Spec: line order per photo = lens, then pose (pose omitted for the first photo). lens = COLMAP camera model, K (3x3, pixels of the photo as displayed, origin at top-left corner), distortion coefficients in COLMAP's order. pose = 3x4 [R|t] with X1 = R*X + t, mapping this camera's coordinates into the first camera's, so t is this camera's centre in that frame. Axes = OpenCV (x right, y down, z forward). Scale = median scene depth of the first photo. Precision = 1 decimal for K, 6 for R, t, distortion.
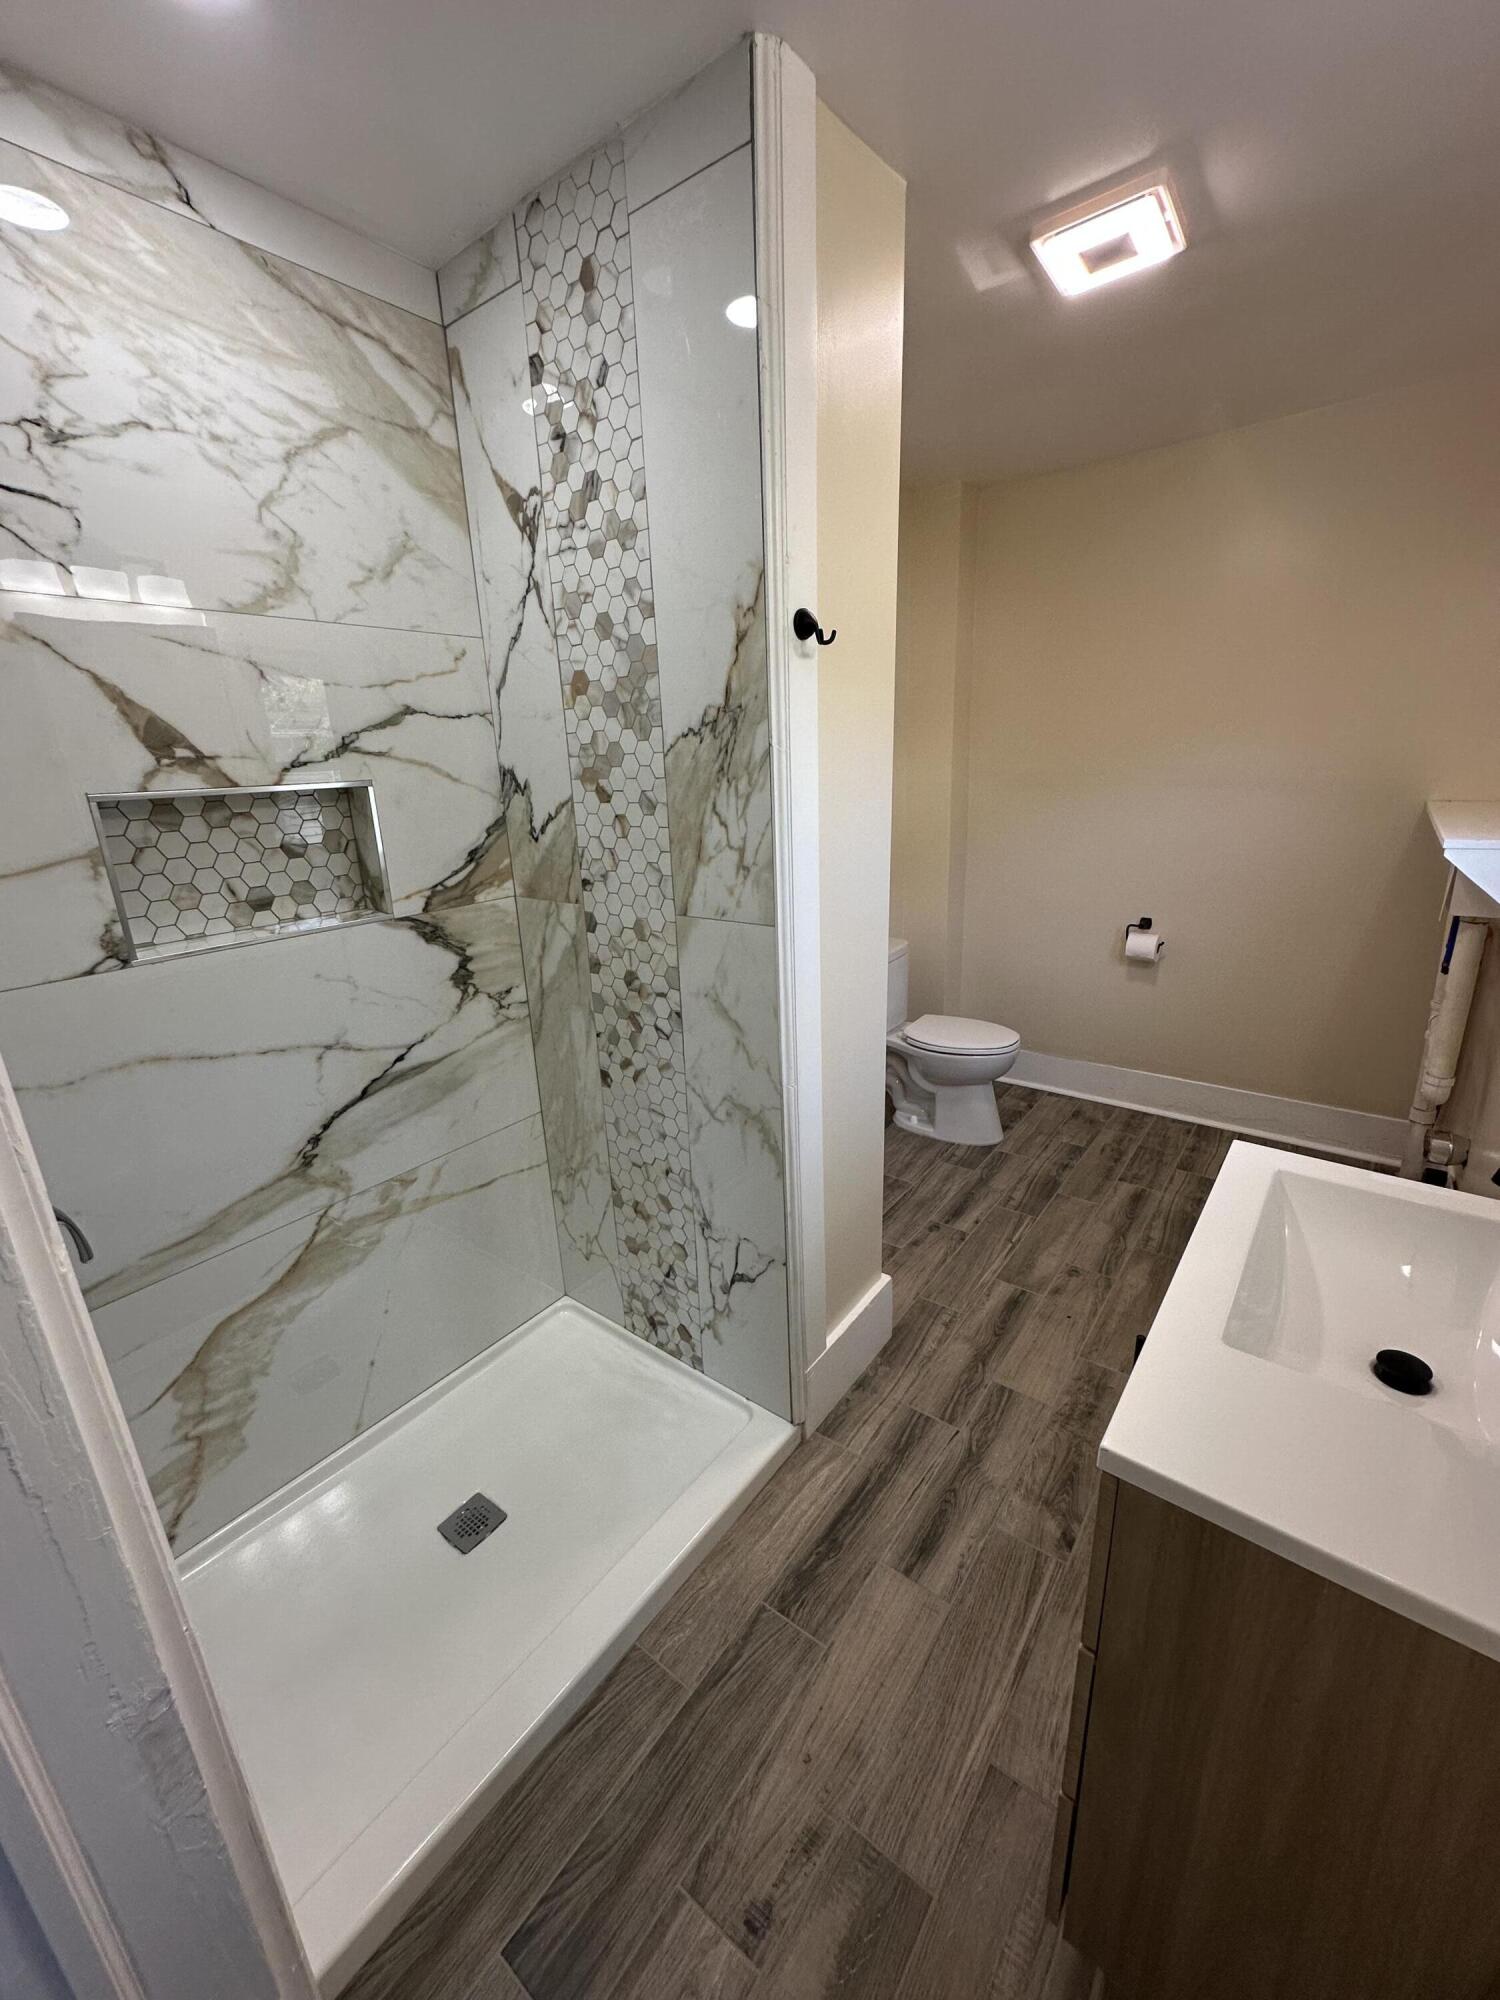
lens RADIAL K [[796.4, 0, 740.2], [0, 796.4, 1000.9], [0, 0, 1]] dist [-0.004457, 0.001186]
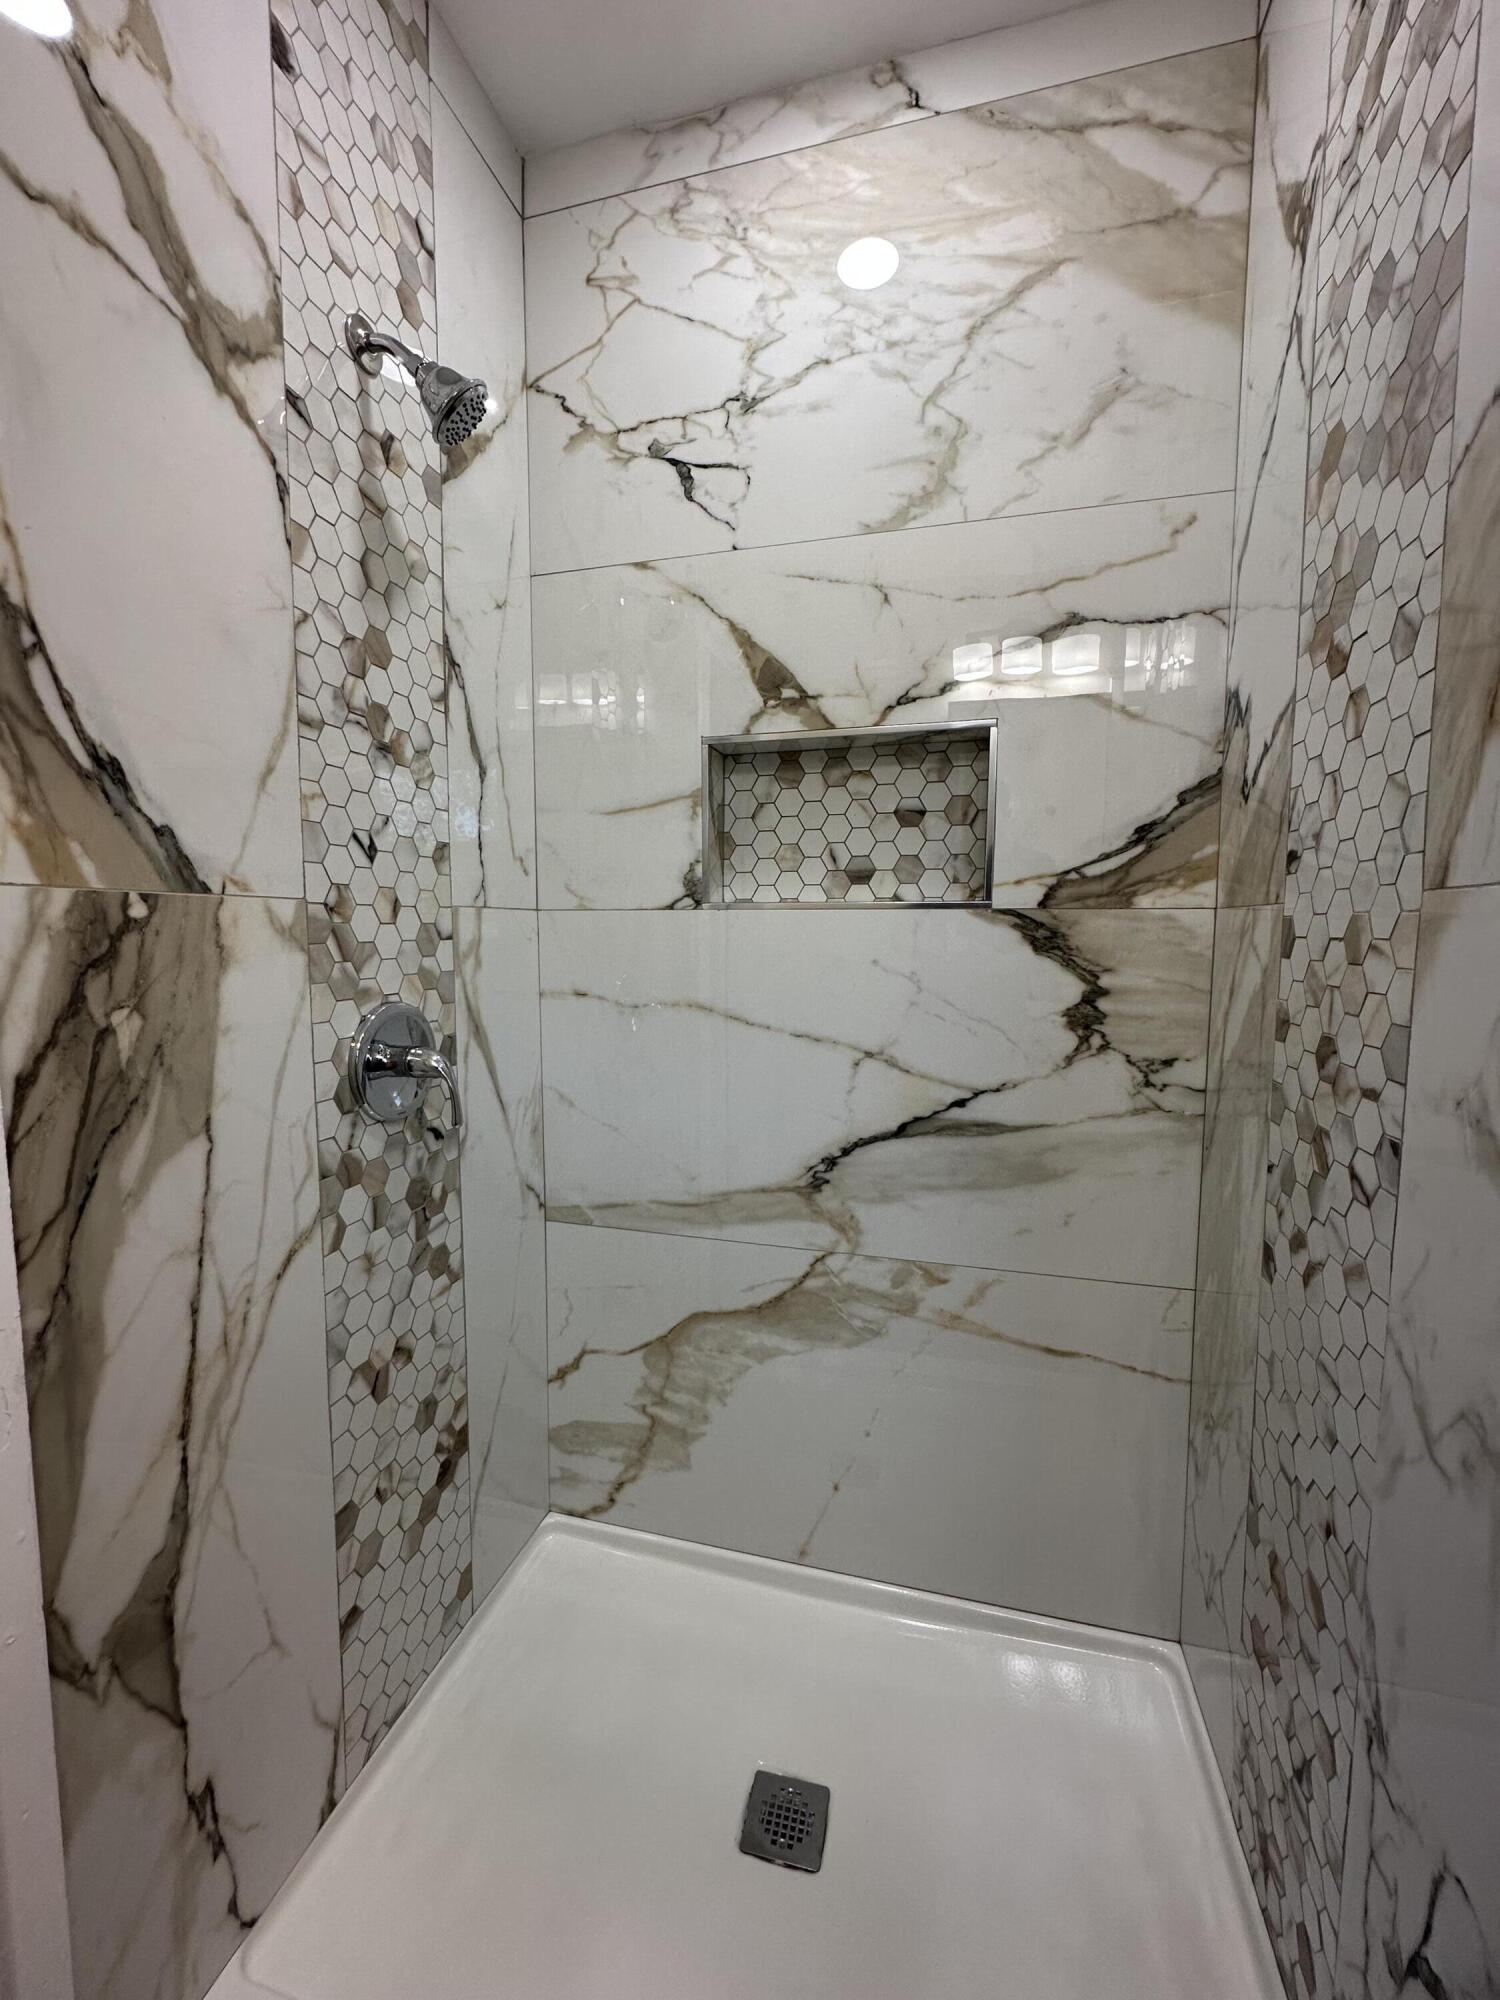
lens RADIAL K [[796.4, 0, 745.1], [0, 796.4, 998.6], [0, 0, 1]] dist [-0.004457, 0.001186]
pose [[0.396580, 0.120515, -0.910055, 0.151008], [-0.288886, 0.957363, 0.000891, 0.040571], [0.871361, 0.262549, 0.414486, 0.553171]]
